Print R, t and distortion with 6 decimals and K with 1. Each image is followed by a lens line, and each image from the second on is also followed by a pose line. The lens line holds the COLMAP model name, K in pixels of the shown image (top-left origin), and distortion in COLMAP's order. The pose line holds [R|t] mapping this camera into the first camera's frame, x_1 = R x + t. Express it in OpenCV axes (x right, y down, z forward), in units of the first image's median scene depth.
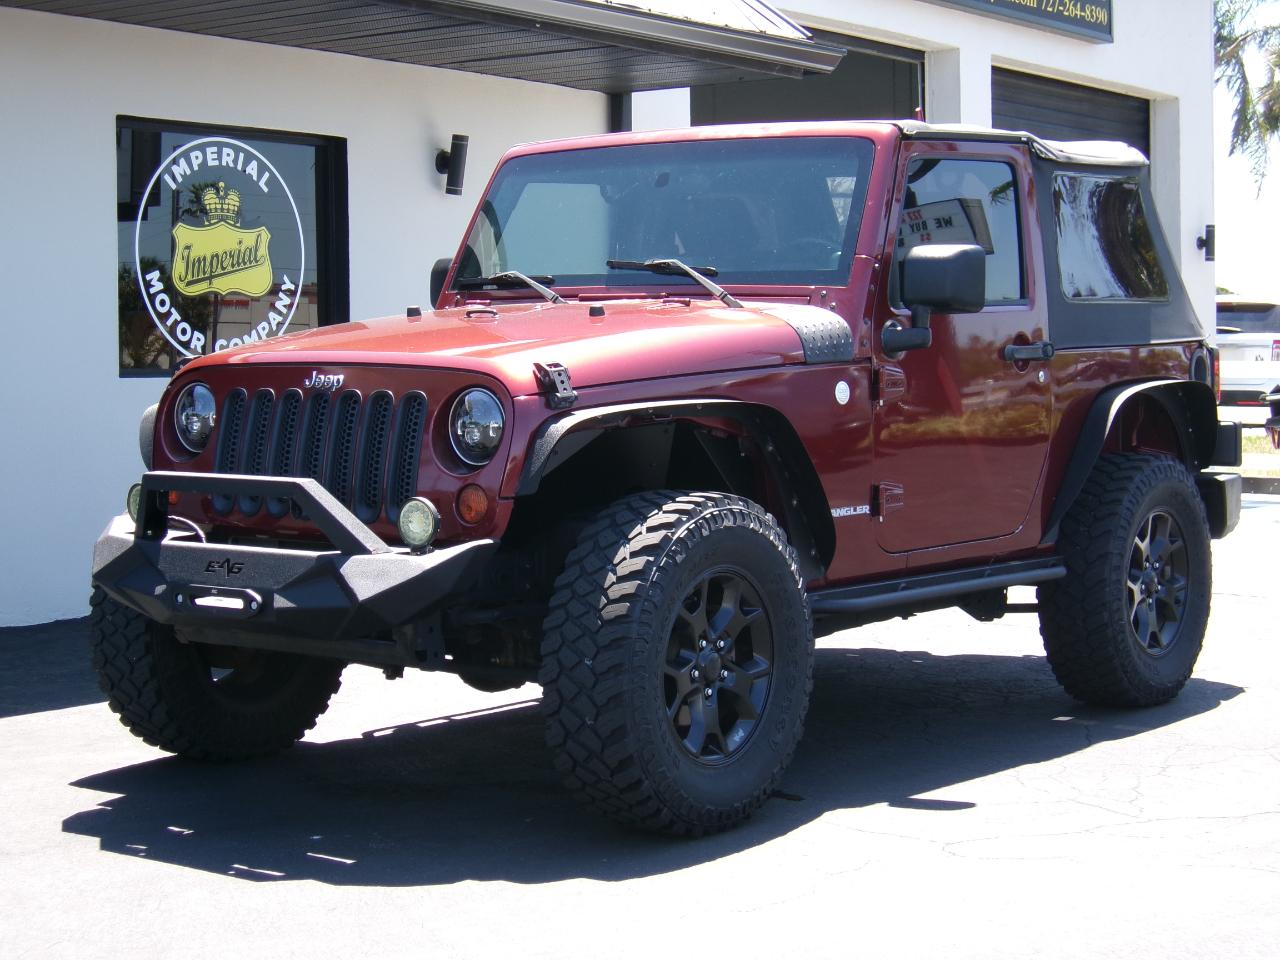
lens RADIAL K [[2437.6, 0, 648.6], [0, 2437.6, 525.8], [0, 0, 1]] dist [-0.107135, 0.000000]
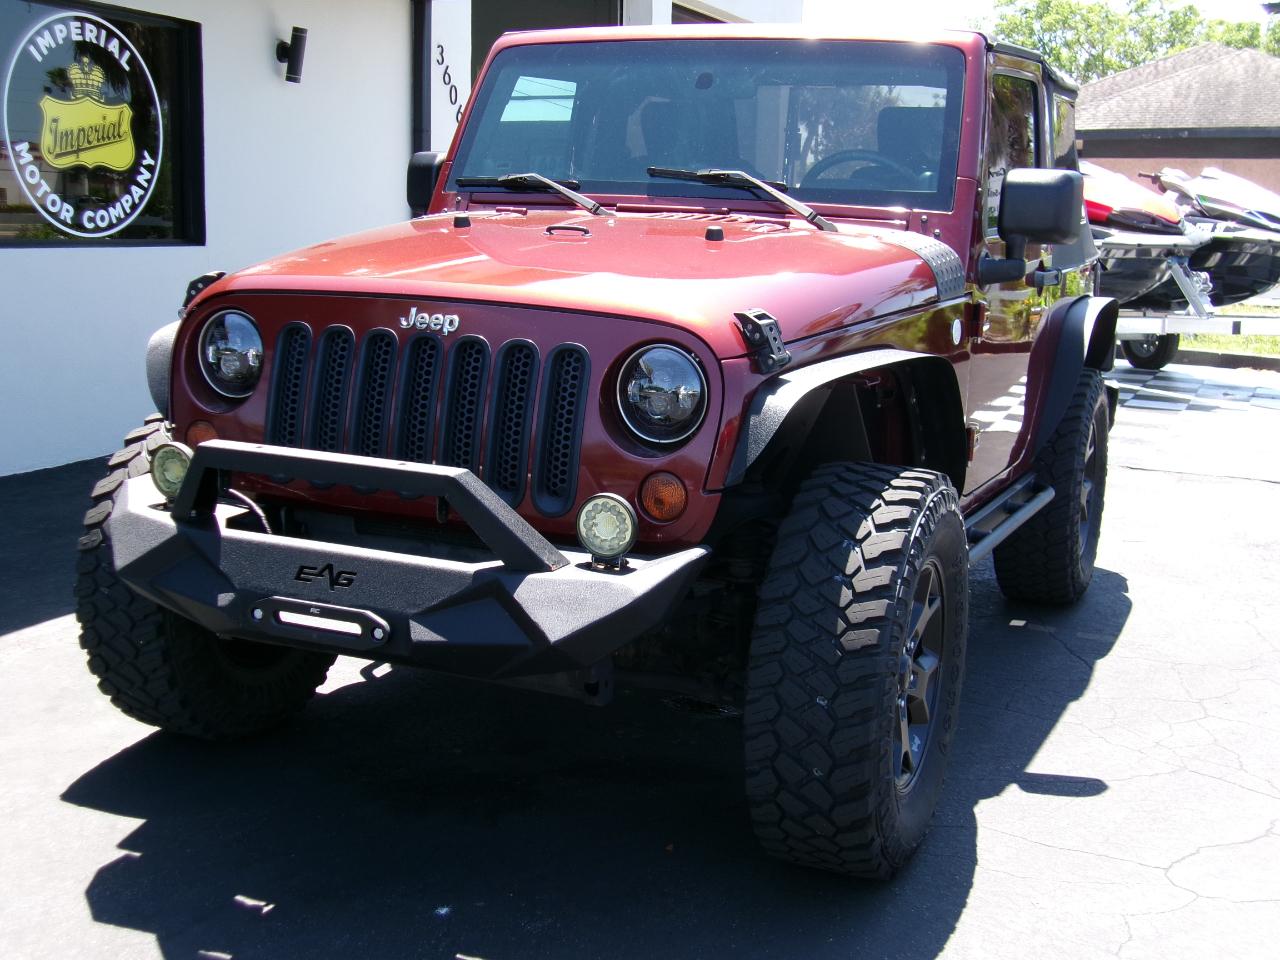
lens RADIAL K [[1559.8, 0, 642.2], [0, 1559.8, 499.6], [0, 0, 1]] dist [0.003916, 0.000000]
pose [[0.971858, -0.009120, 0.235391, -0.105709], [-0.018290, 0.993312, 0.114002, -0.034801], [-0.234857, -0.115099, 0.965192, 0.281460]]
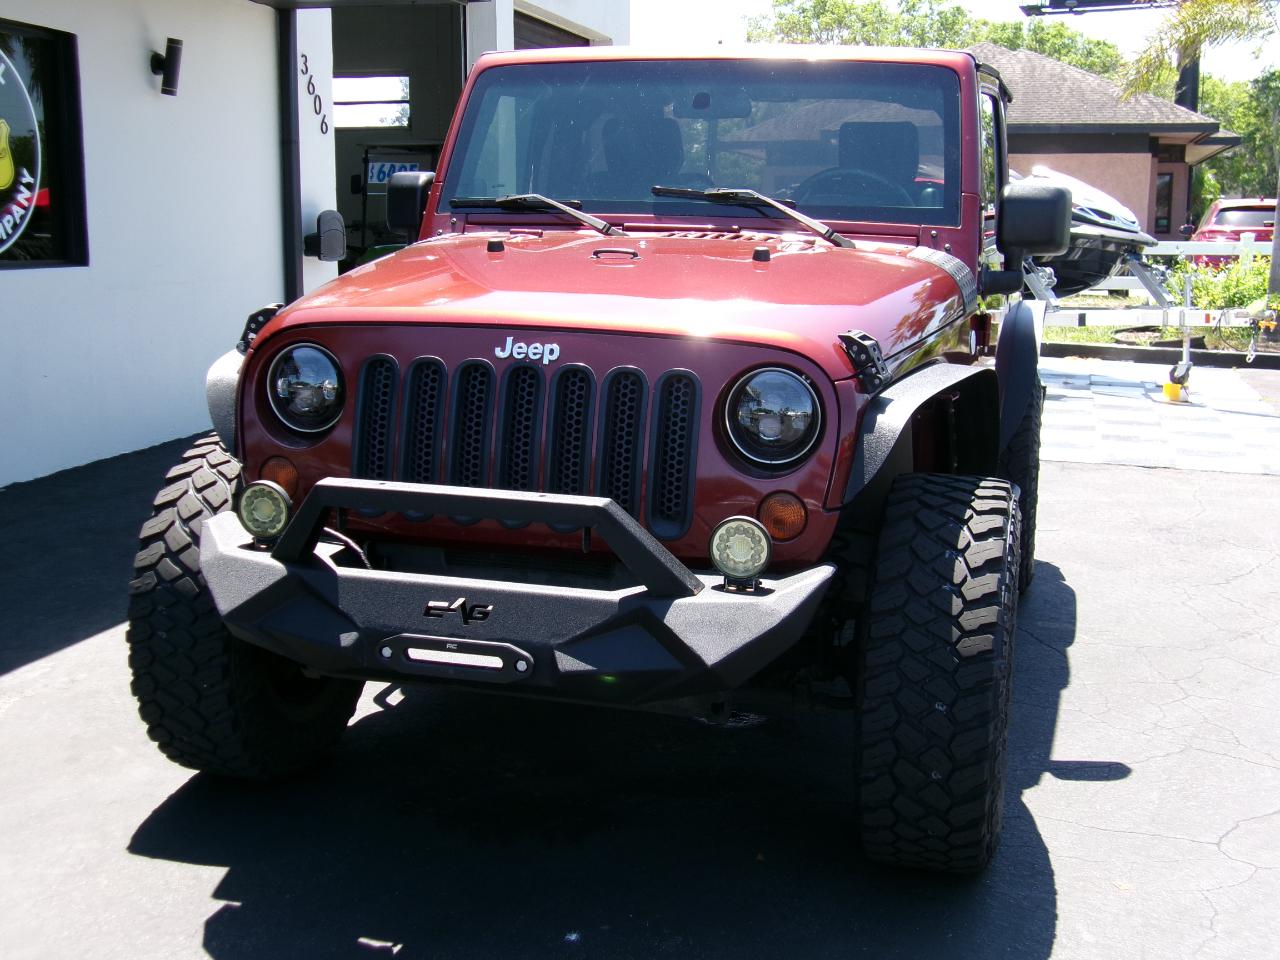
lens RADIAL K [[1563.3, 0, 640.3], [0, 1563.3, 495.6], [0, 0, 1]] dist [0.003531, 0.000000]
pose [[0.930896, -0.048119, 0.362101, -0.161969], [0.008059, 0.993750, 0.111338, -0.039326], [-0.365195, -0.100726, 0.925466, 0.294102]]
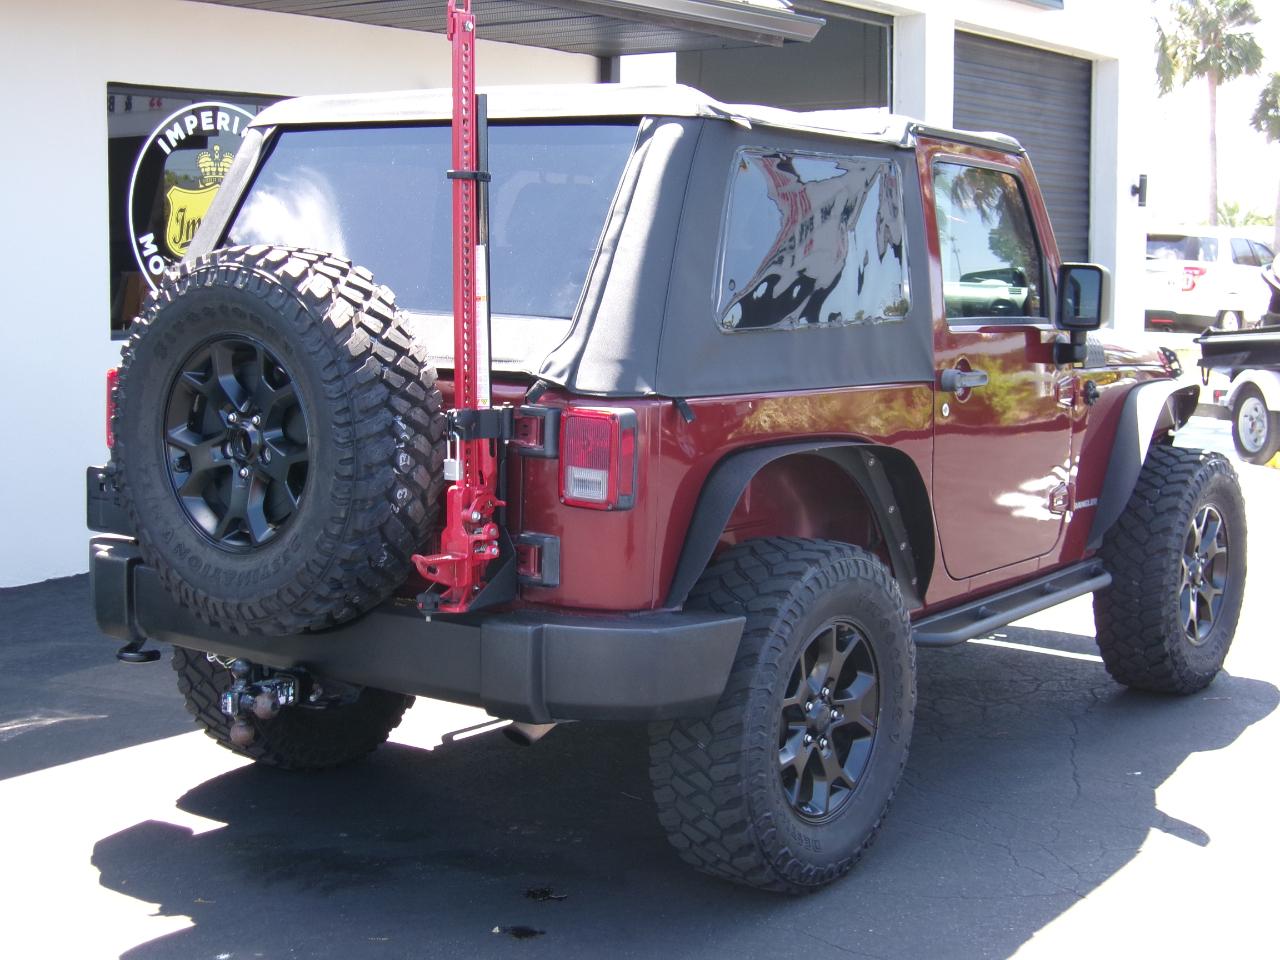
lens RADIAL K [[1965.5, 0, 644.3], [0, 1965.5, 520.7], [0, 0, 1]] dist [-0.118340, 0.000000]
pose [[0.999911, 0.013337, -0.000358, 0.007708], [-0.013280, 0.997481, 0.069682, -0.044090], [0.001286, -0.069671, 0.997569, 0.170609]]
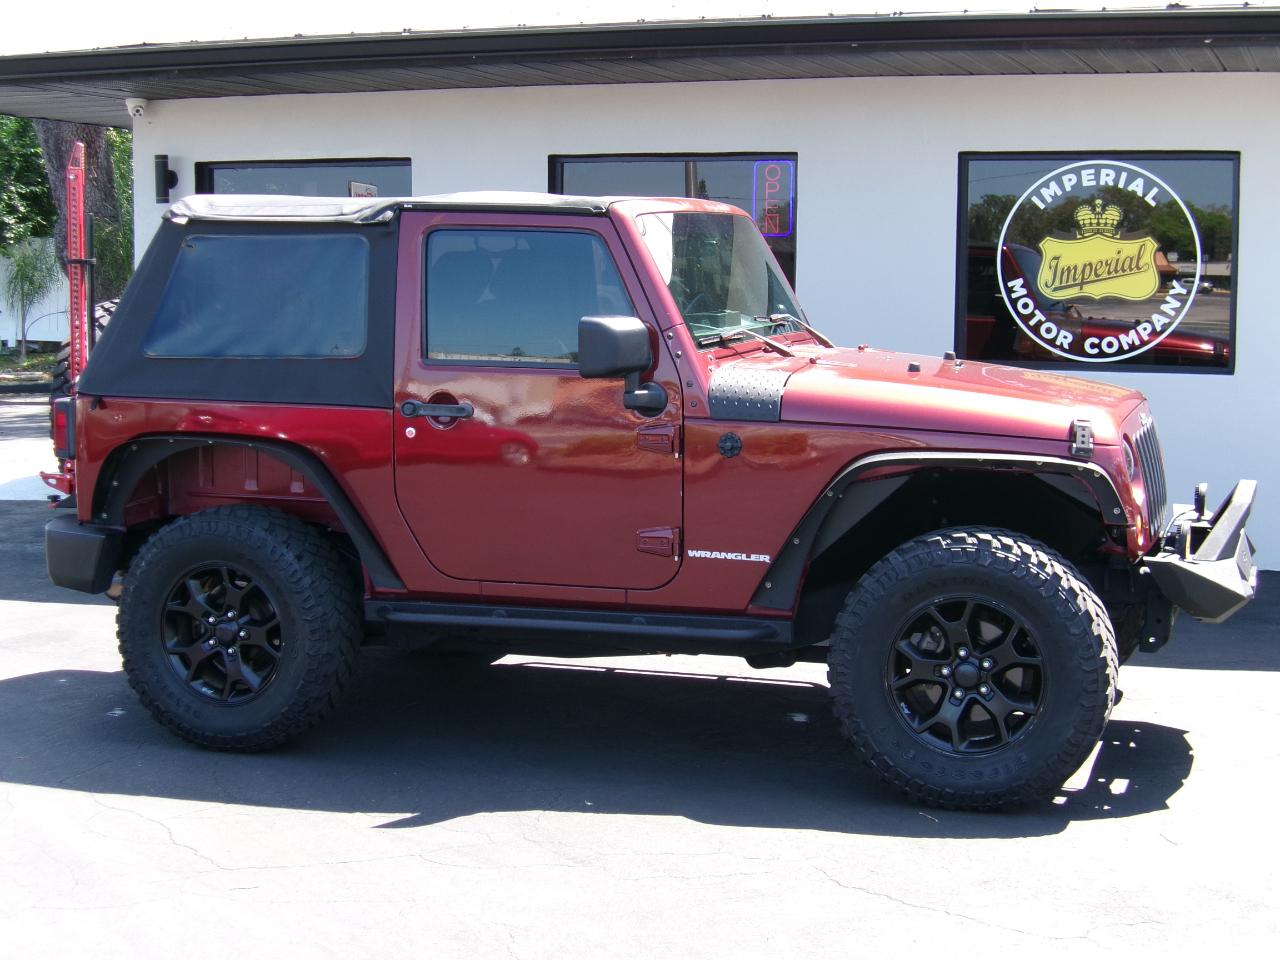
lens RADIAL K [[1965.5, 0, 643.3], [0, 1965.5, 537.2], [0, 0, 1]] dist [-0.118340, 0.000000]
pose [[0.294868, 0.136808, -0.945694, 0.660861], [-0.066741, 0.990229, 0.122441, -0.084355], [0.953204, 0.027013, 0.301117, 0.537826]]
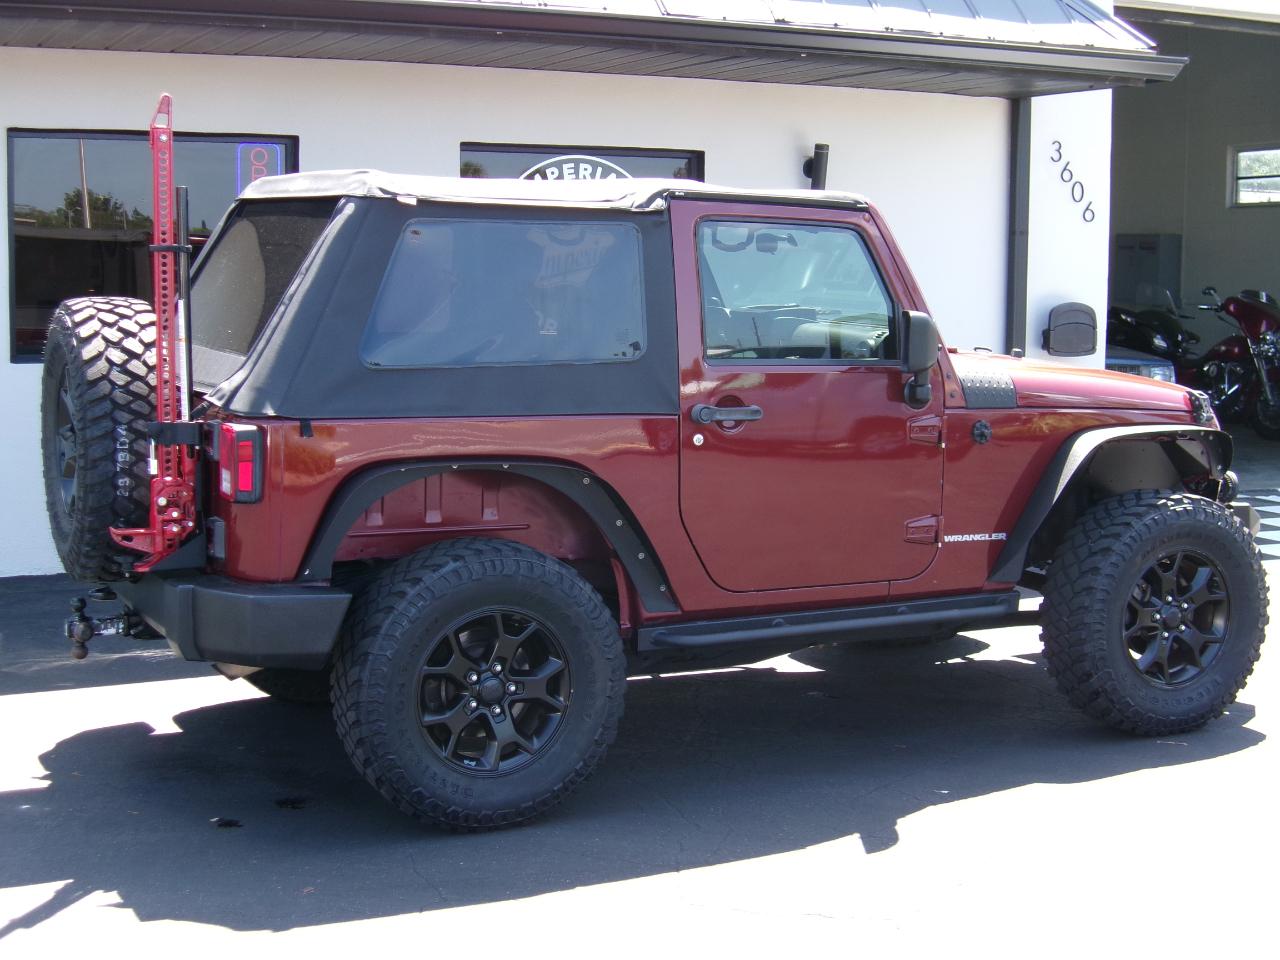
lens RADIAL K [[1965.5, 0, 643.8], [0, 1965.5, 540.8], [0, 0, 1]] dist [-0.118340, 0.000000]
pose [[0.881216, 0.079543, -0.465973, 0.322094], [-0.044116, 0.995277, 0.086467, -0.057270], [0.470650, -0.055639, 0.880564, 0.160962]]
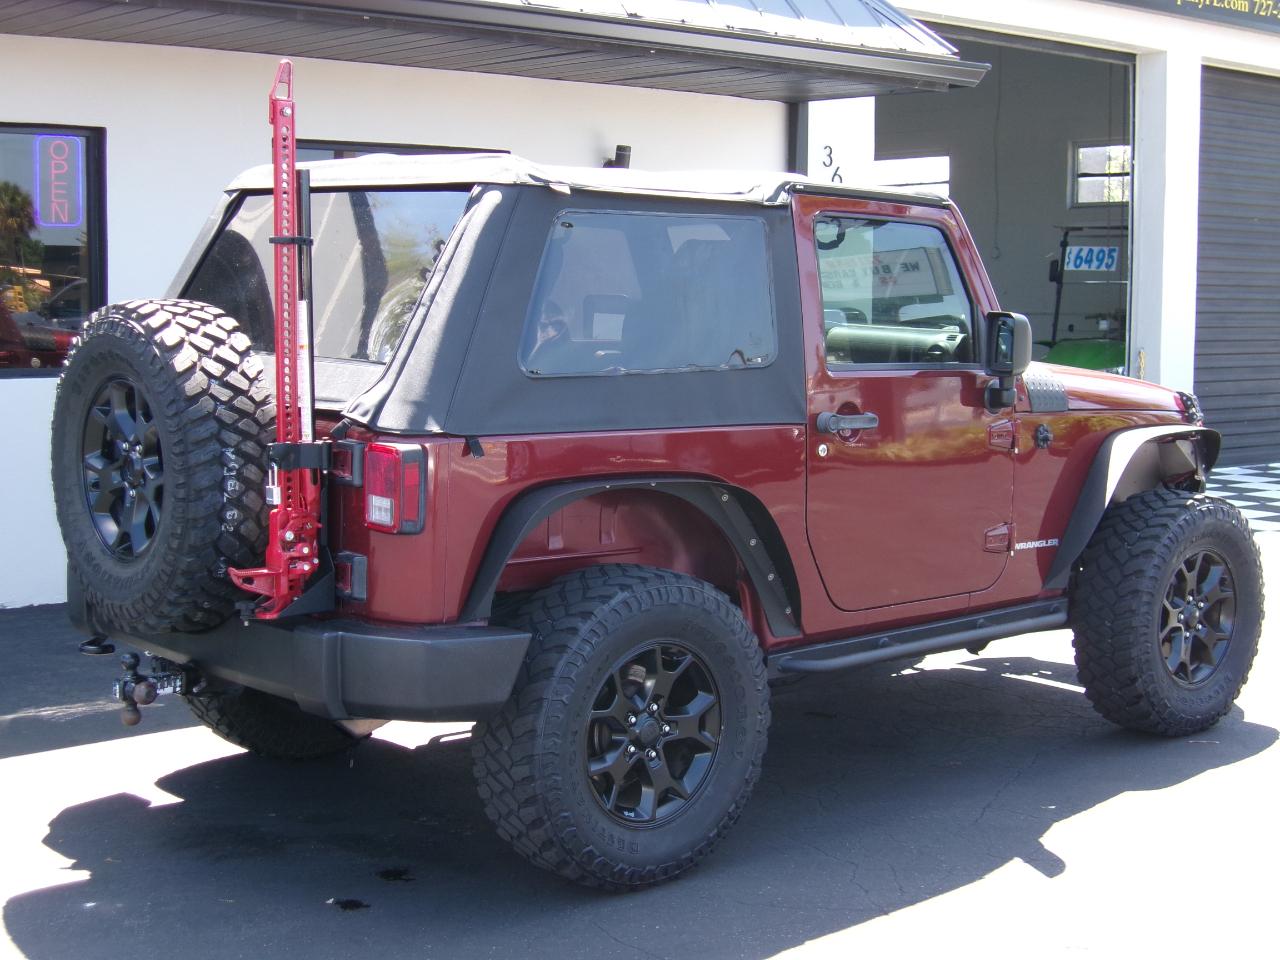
lens RADIAL K [[1965.5, 0, 643.8], [0, 1965.5, 532.5], [0, 0, 1]] dist [-0.118340, 0.000000]
pose [[0.975031, 0.041749, -0.218111, 0.146662], [-0.027953, 0.997431, 0.065960, -0.049804], [0.220304, -0.058216, 0.973692, 0.142438]]
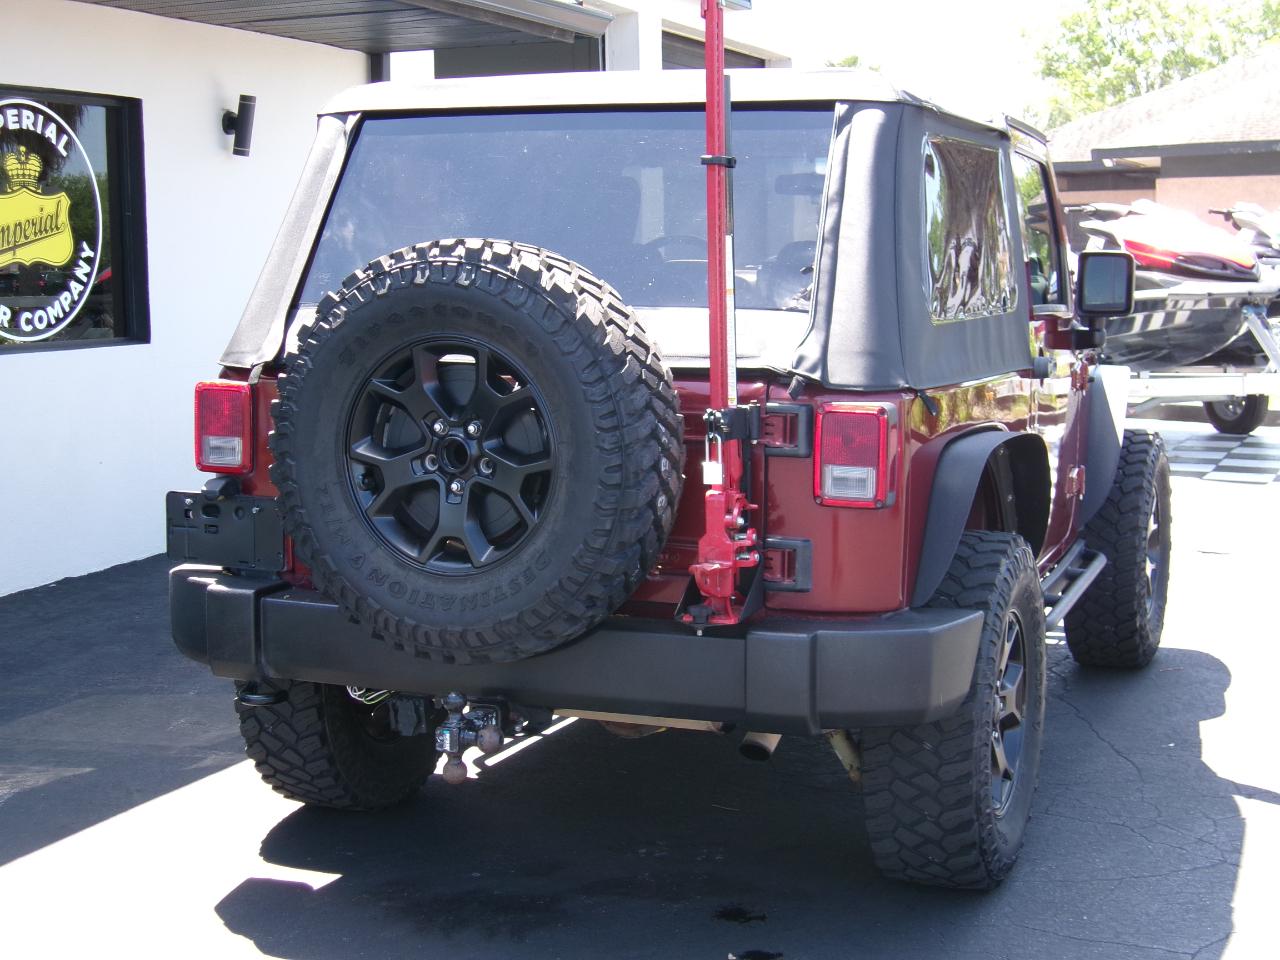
lens RADIAL K [[1965.5, 0, 639.5], [0, 1965.5, 516.5], [0, 0, 1]] dist [-0.118340, 0.000000]
pose [[0.971495, -0.034795, 0.234493, -0.126781], [0.019975, 0.997667, 0.065283, -0.042773], [-0.236217, -0.058738, 0.969923, 0.205346]]
